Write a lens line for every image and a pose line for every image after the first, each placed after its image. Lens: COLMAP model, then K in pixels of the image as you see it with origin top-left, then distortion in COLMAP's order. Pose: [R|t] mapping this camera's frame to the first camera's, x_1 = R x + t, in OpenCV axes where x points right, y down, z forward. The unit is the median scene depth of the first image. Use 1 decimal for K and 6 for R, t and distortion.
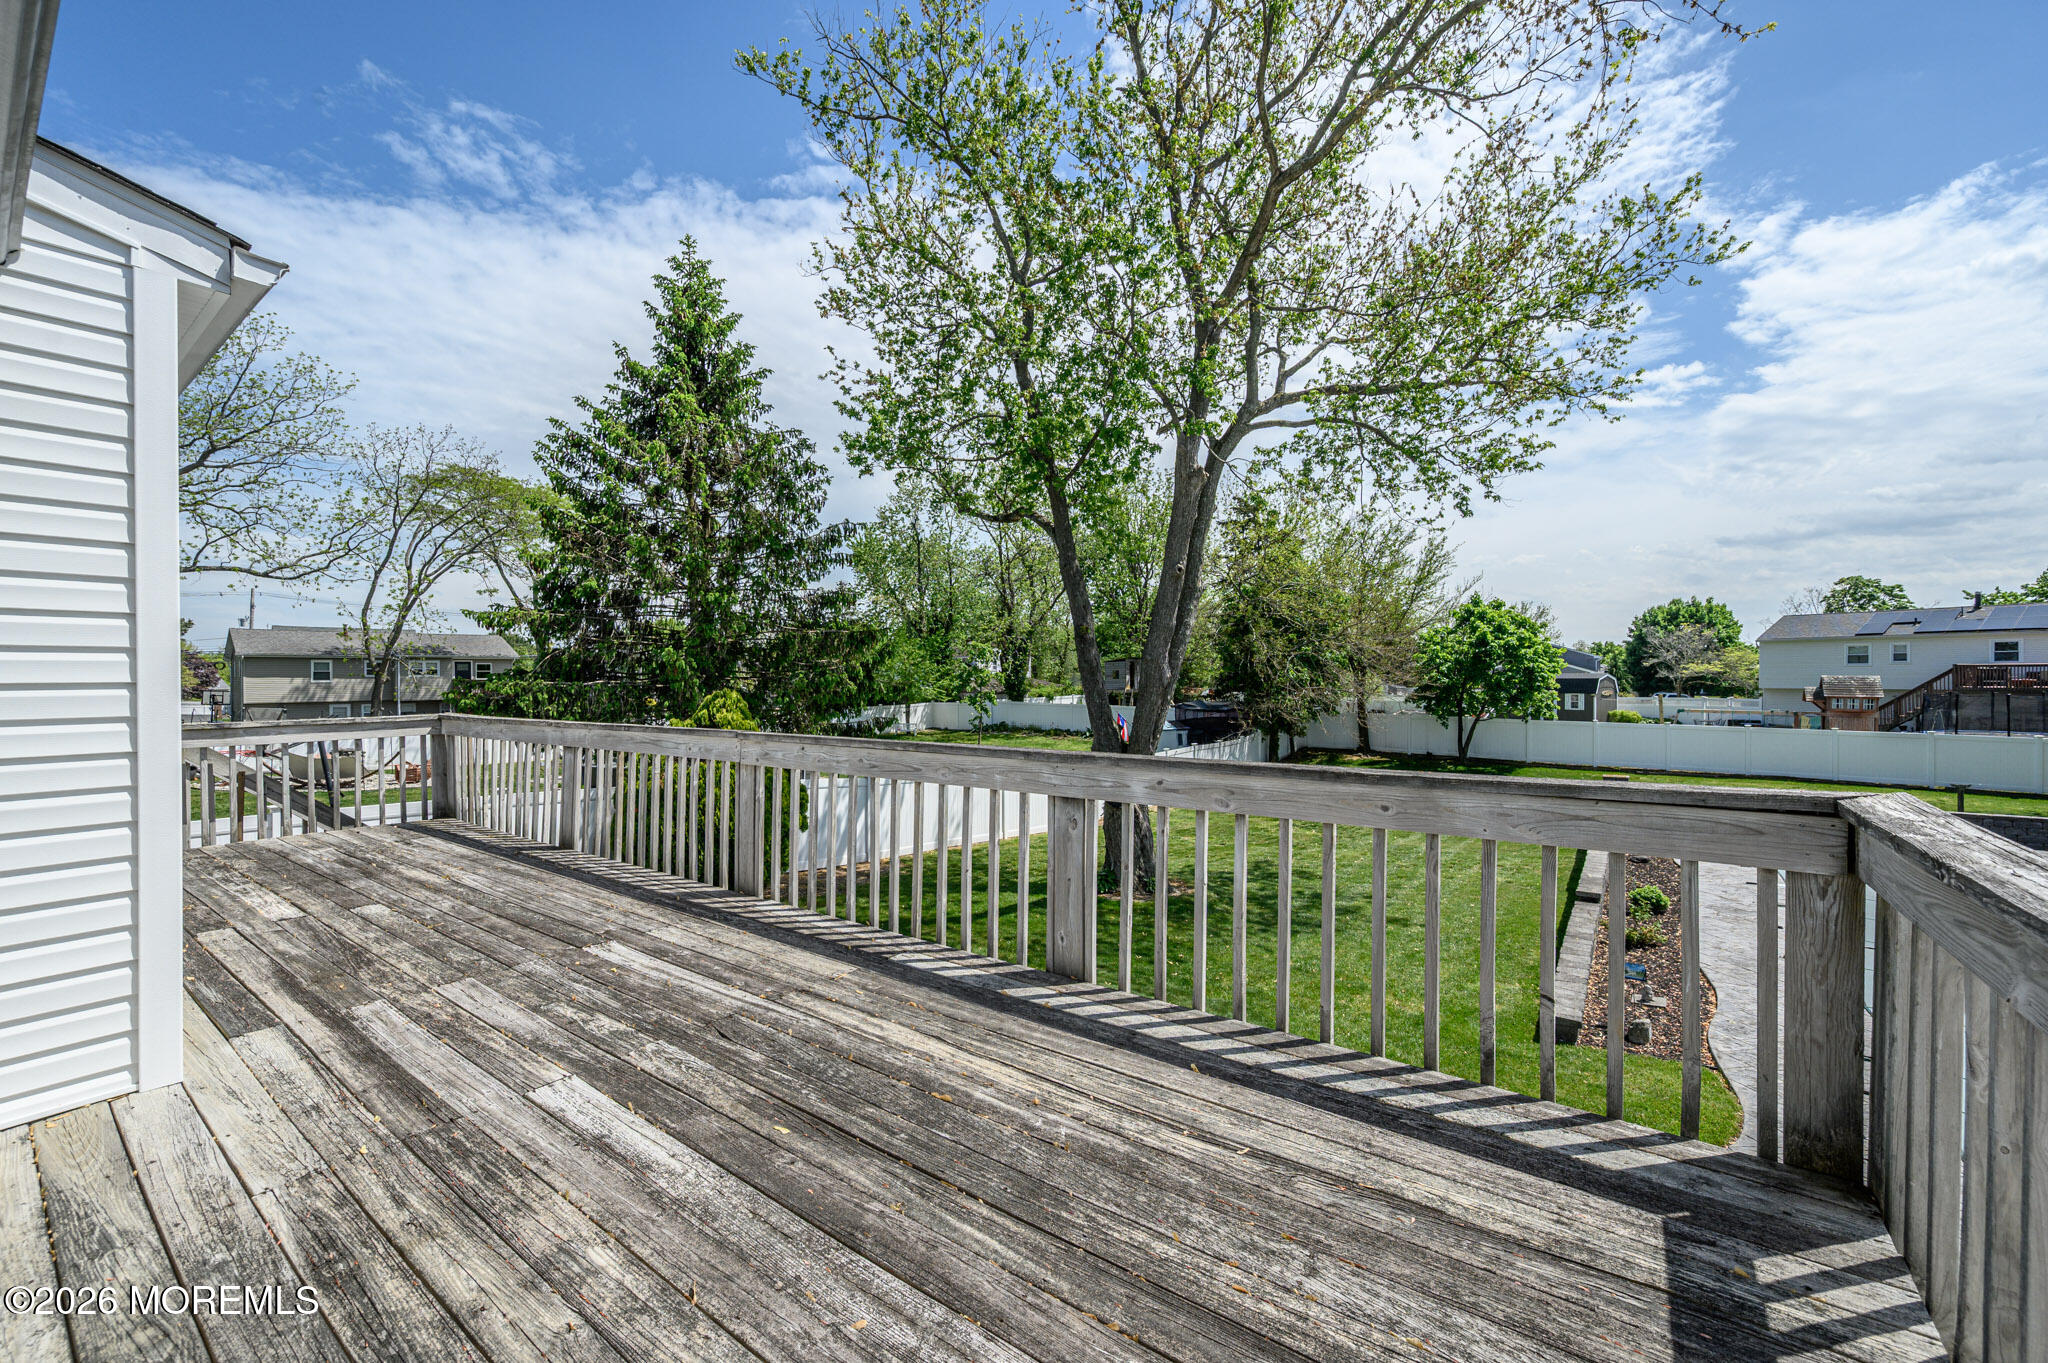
lens RADIAL K [[802.4, 0, 1027.6], [0, 802.4, 679.0], [0, 0, 1]] dist [-0.000203, -0.000044]
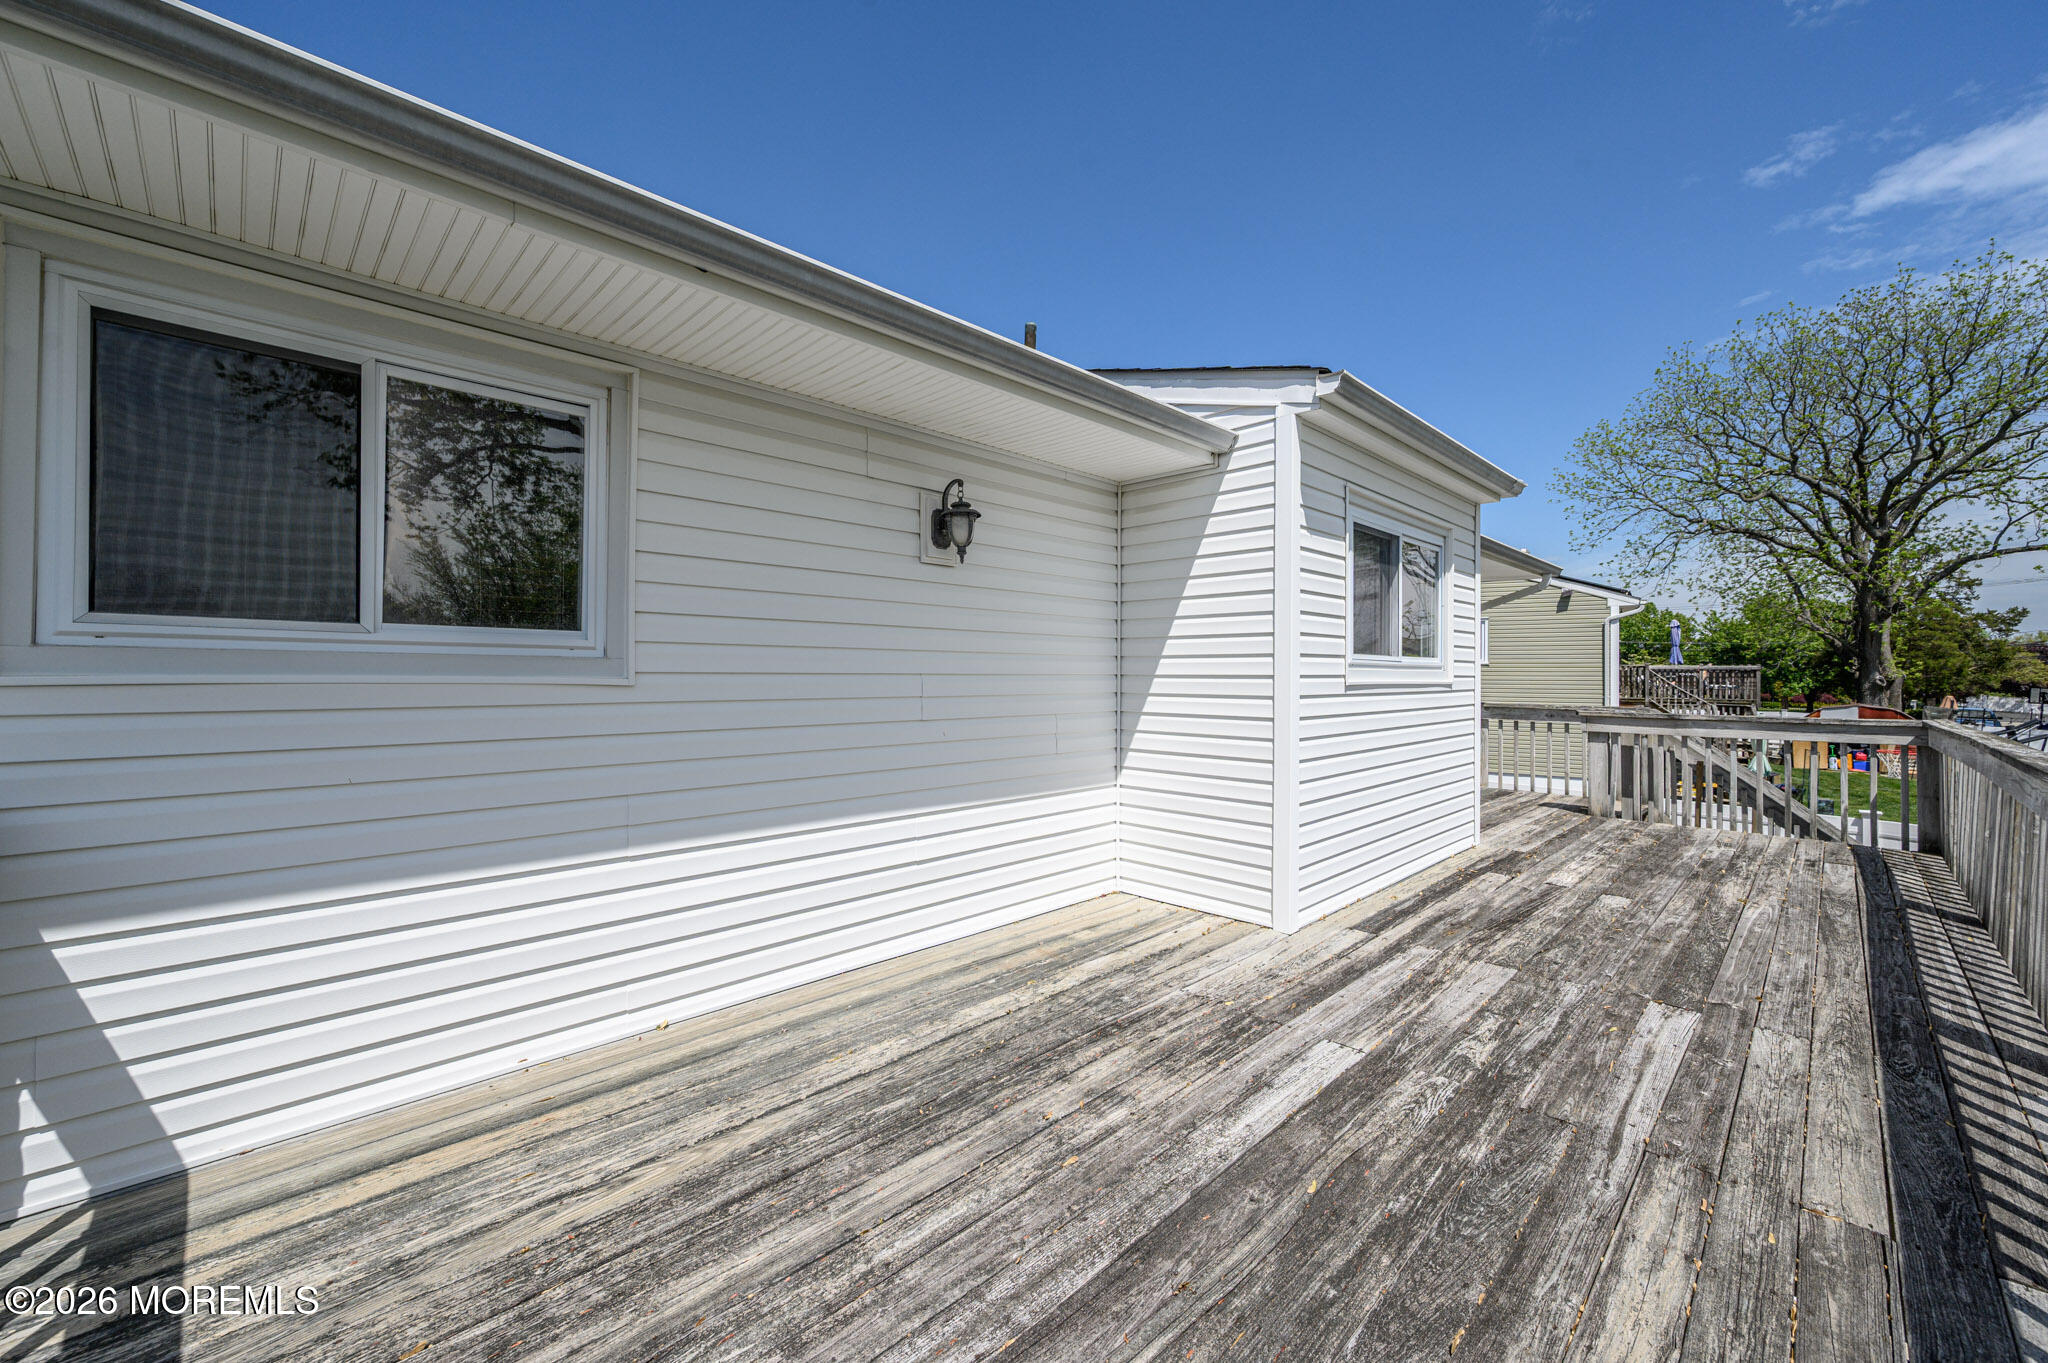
lens RADIAL K [[806.4, 0, 1020.4], [0, 806.4, 661.0], [0, 0, 1]] dist [-0.000283, 0.000375]
pose [[-0.156357, -0.009318, -0.987657, 0.464893], [-0.006512, 0.999943, -0.008403, -0.004858], [0.987679, 0.005118, -0.156409, 0.609605]]
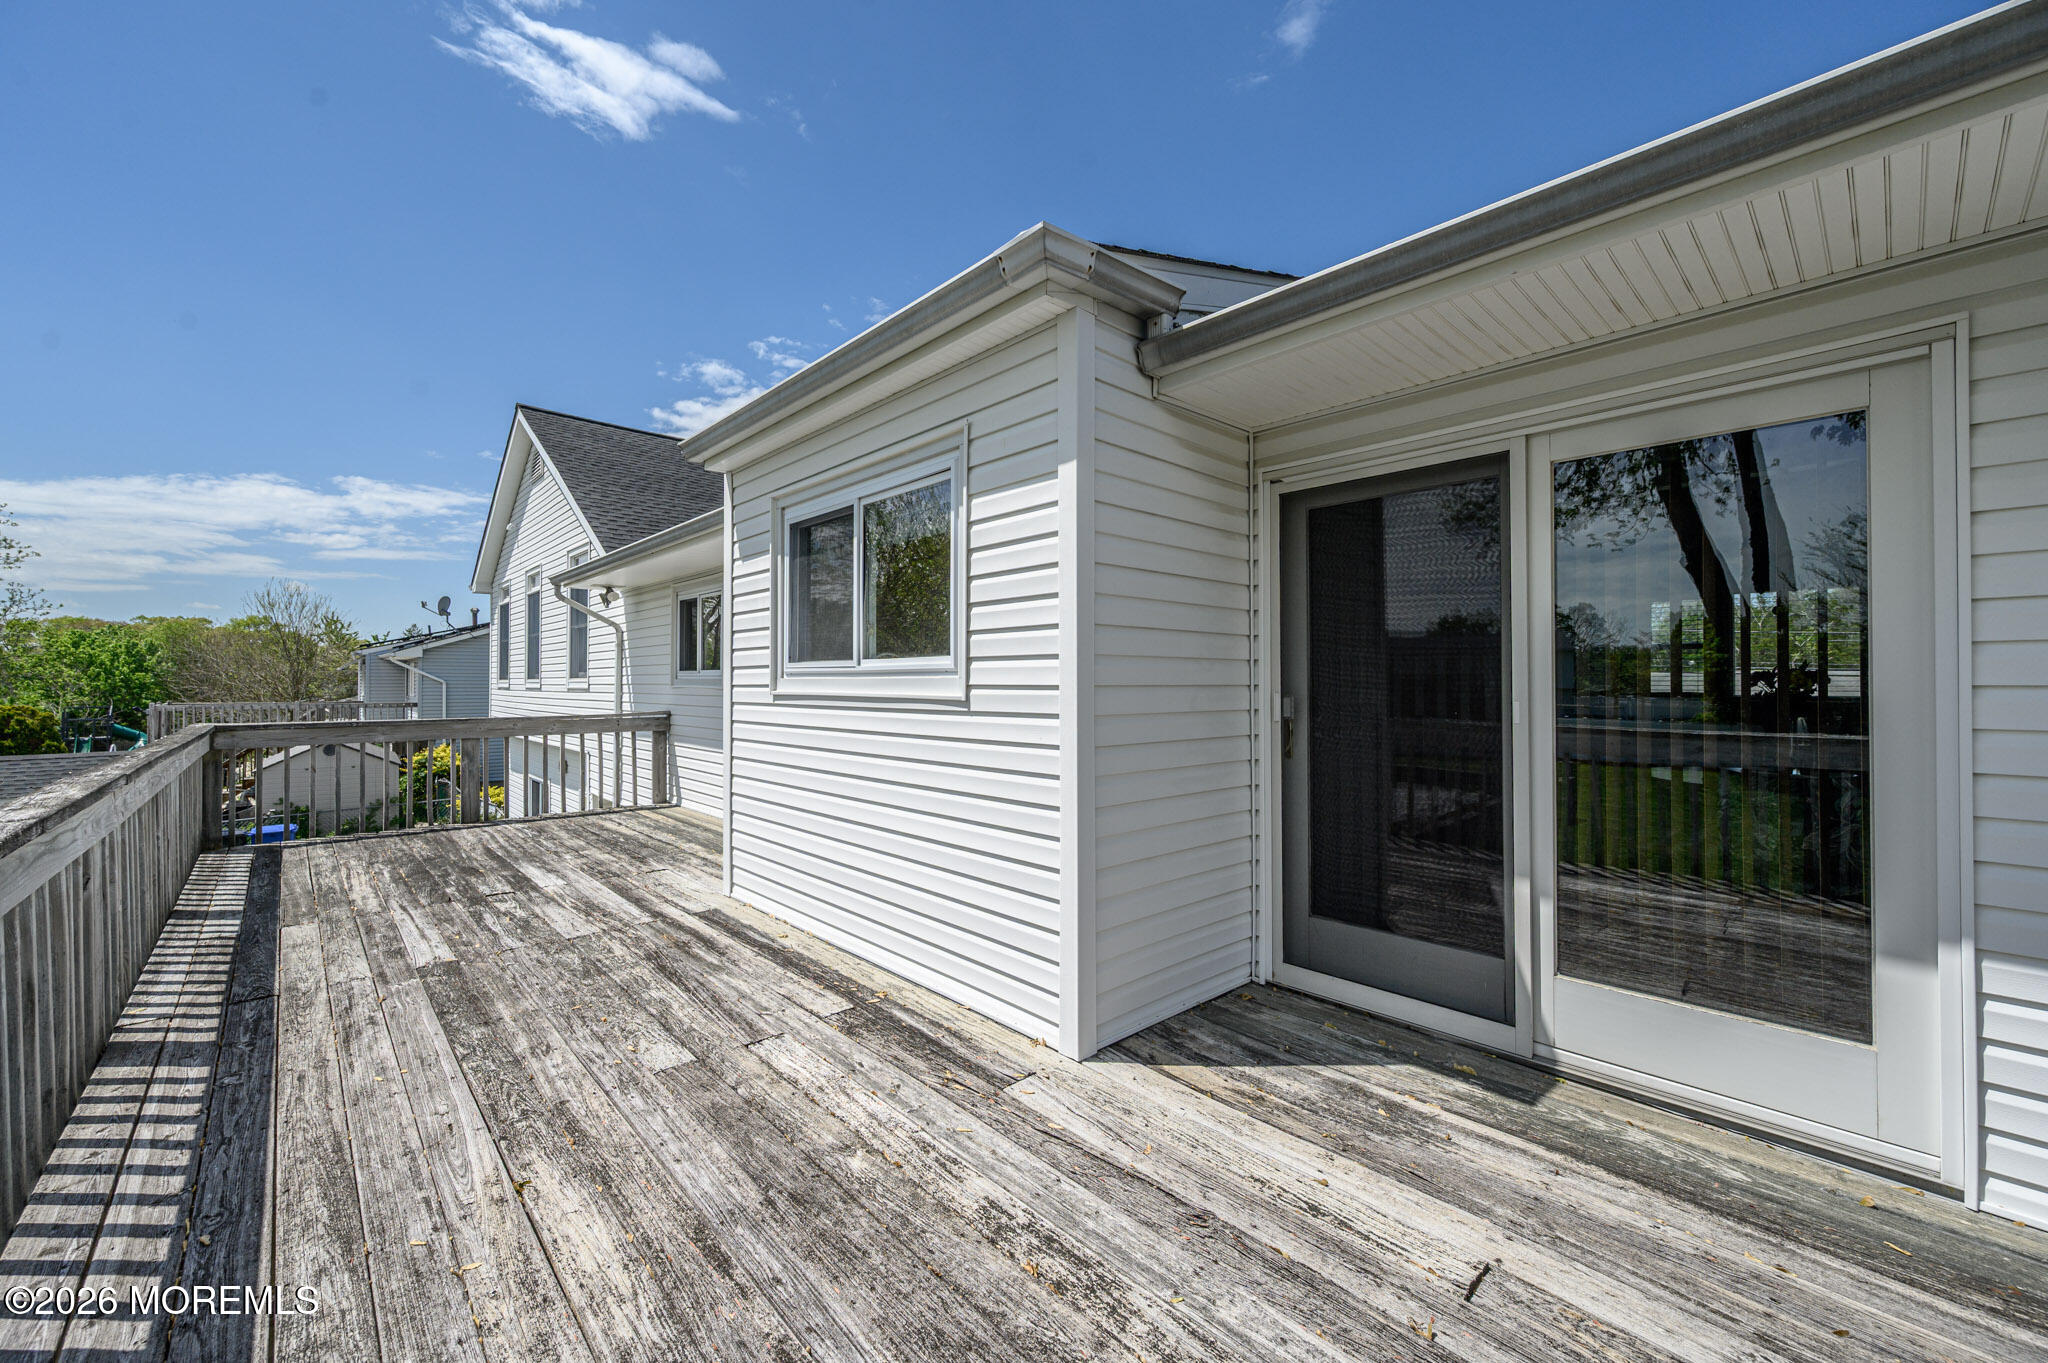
lens RADIAL K [[802.4, 0, 1027.6], [0, 802.4, 679.0], [0, 0, 1]] dist [-0.000203, -0.000044]
pose [[-0.981878, 0.007622, 0.189361, -1.781360], [0.006804, 0.999965, -0.004968, 0.004338], [-0.189393, -0.003590, -0.981895, 2.288058]]
